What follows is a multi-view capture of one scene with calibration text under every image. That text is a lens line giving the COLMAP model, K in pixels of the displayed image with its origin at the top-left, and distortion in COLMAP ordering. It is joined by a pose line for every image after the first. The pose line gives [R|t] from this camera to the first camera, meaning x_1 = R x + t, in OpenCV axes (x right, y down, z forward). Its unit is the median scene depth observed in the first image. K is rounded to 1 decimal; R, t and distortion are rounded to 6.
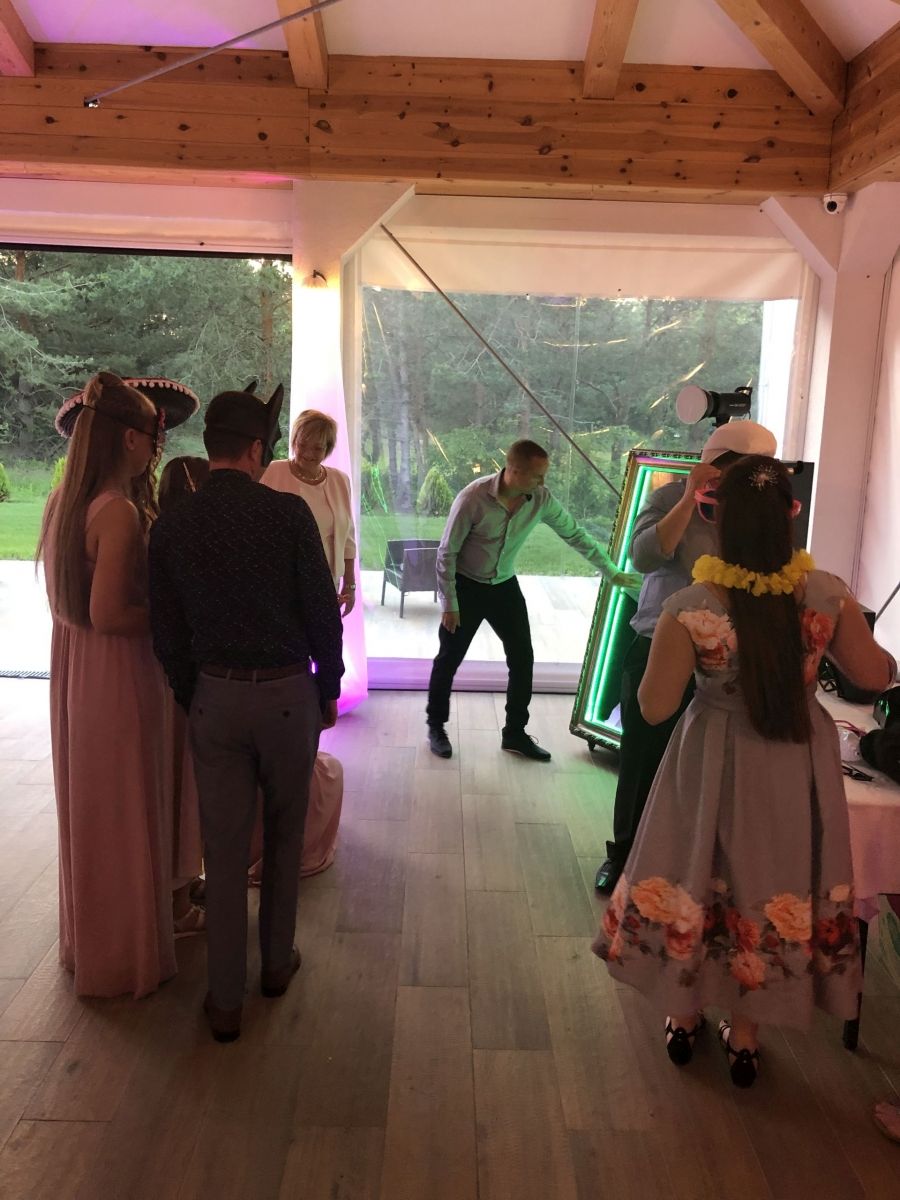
lens RADIAL K [[1015.6, 0, 446.9], [0, 1015.6, 582.2], [0, 0, 1]] dist [0.133750, -0.325061]
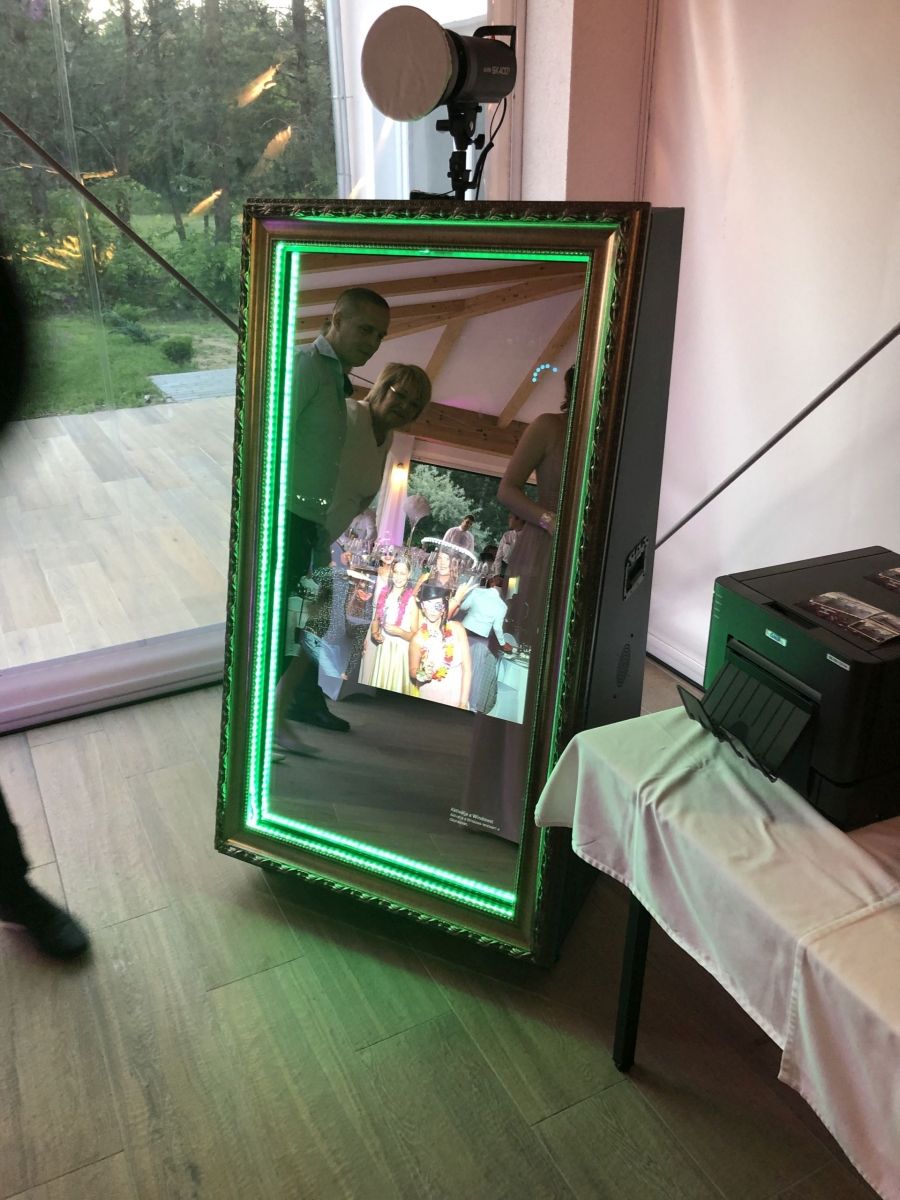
lens RADIAL K [[1015.6, 0, 446.9], [0, 1015.6, 582.2], [0, 0, 1]] dist [0.133750, -0.325061]
pose [[0.894842, -0.214716, 0.391350, 0.058764], [0.121548, 0.960790, 0.249214, -0.075426], [-0.429515, -0.175440, 0.885854, 0.569934]]
